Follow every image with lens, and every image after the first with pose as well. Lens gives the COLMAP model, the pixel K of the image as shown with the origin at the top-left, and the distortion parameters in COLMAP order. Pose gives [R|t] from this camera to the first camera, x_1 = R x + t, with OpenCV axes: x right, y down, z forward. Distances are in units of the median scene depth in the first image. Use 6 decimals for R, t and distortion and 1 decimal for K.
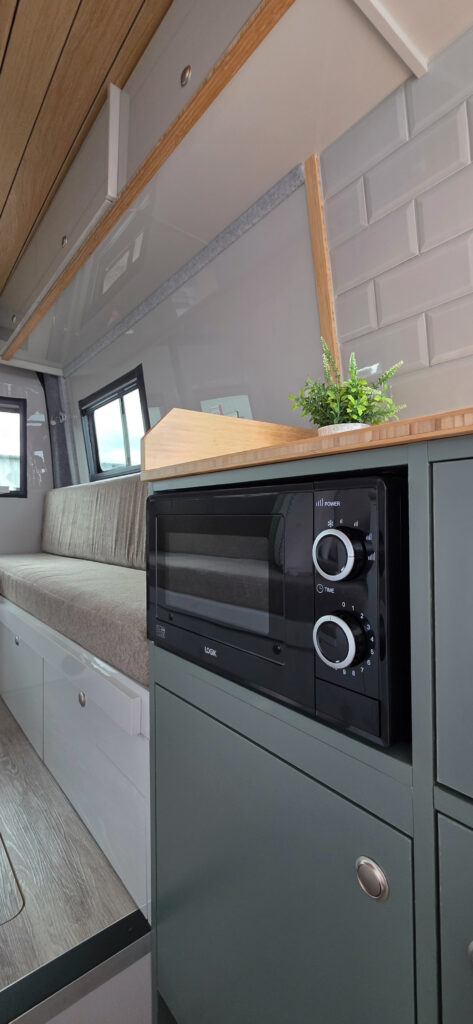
lens RADIAL K [[437.9, 0, 235.3], [0, 437.9, 513.0], [0, 0, 1]] dist [0.001748, 0.000707]
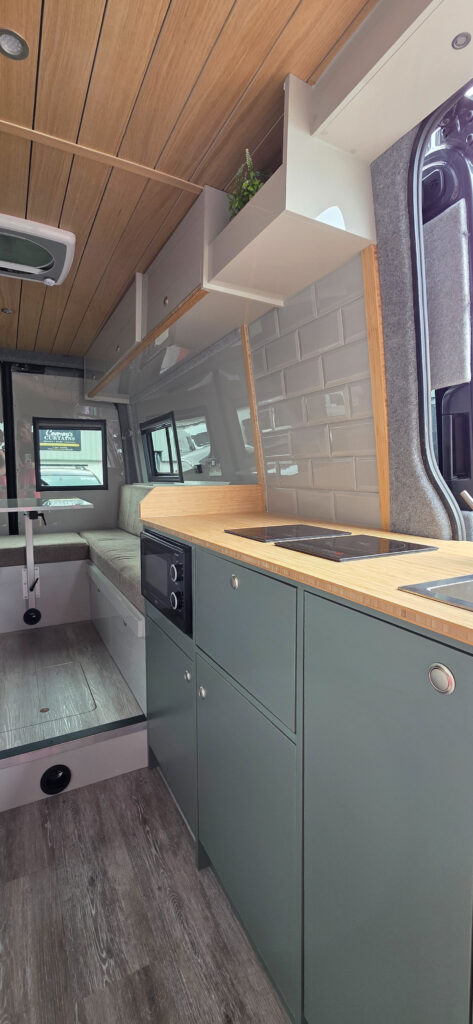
lens RADIAL K [[437.9, 0, 236.2], [0, 437.9, 513.7], [0, 0, 1]] dist [0.001748, 0.000707]
pose [[0.980991, 0.024192, -0.192537, 0.223086], [-0.004570, 0.994804, 0.101709, -0.114416], [0.193997, -0.098895, 0.976004, -0.337763]]
